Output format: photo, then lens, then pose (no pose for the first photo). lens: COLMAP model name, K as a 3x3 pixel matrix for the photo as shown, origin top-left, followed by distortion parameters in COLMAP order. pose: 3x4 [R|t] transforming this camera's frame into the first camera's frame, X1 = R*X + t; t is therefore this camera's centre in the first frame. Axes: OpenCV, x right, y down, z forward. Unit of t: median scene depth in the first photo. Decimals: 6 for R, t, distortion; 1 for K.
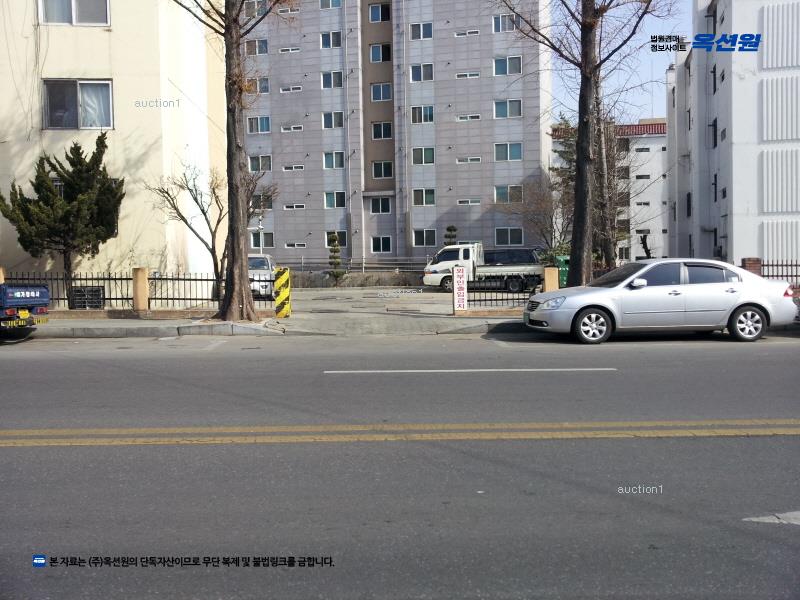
lens RADIAL K [[689.4, 0, 400.0], [0, 689.4, 300.0], [0, 0, 1]] dist [-0.004287, 0.004298]
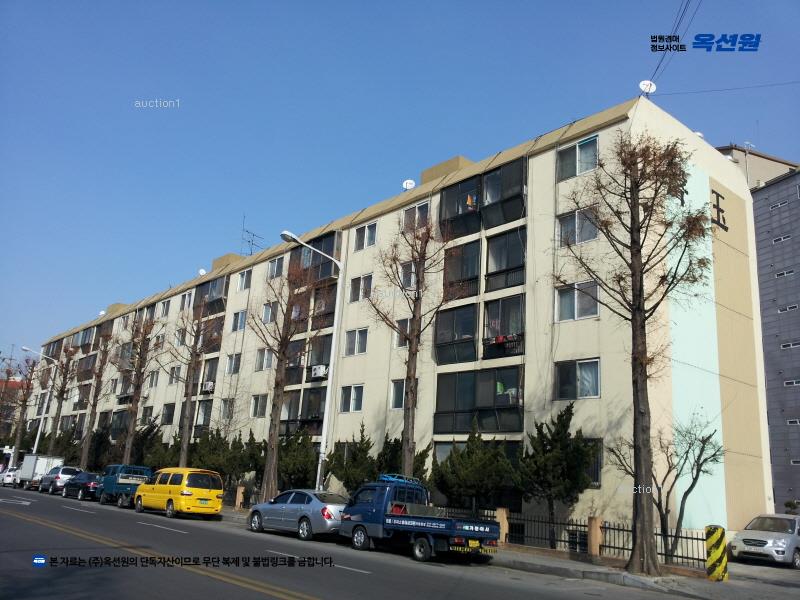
lens RADIAL K [[689.4, 0, 400.0], [0, 689.4, 300.0], [0, 0, 1]] dist [-0.004287, 0.004298]
pose [[0.628732, -0.164485, -0.760027, 0.357072], [-0.113248, 0.947585, -0.298761, -0.009148], [0.769332, 0.273912, 0.577149, -0.019427]]
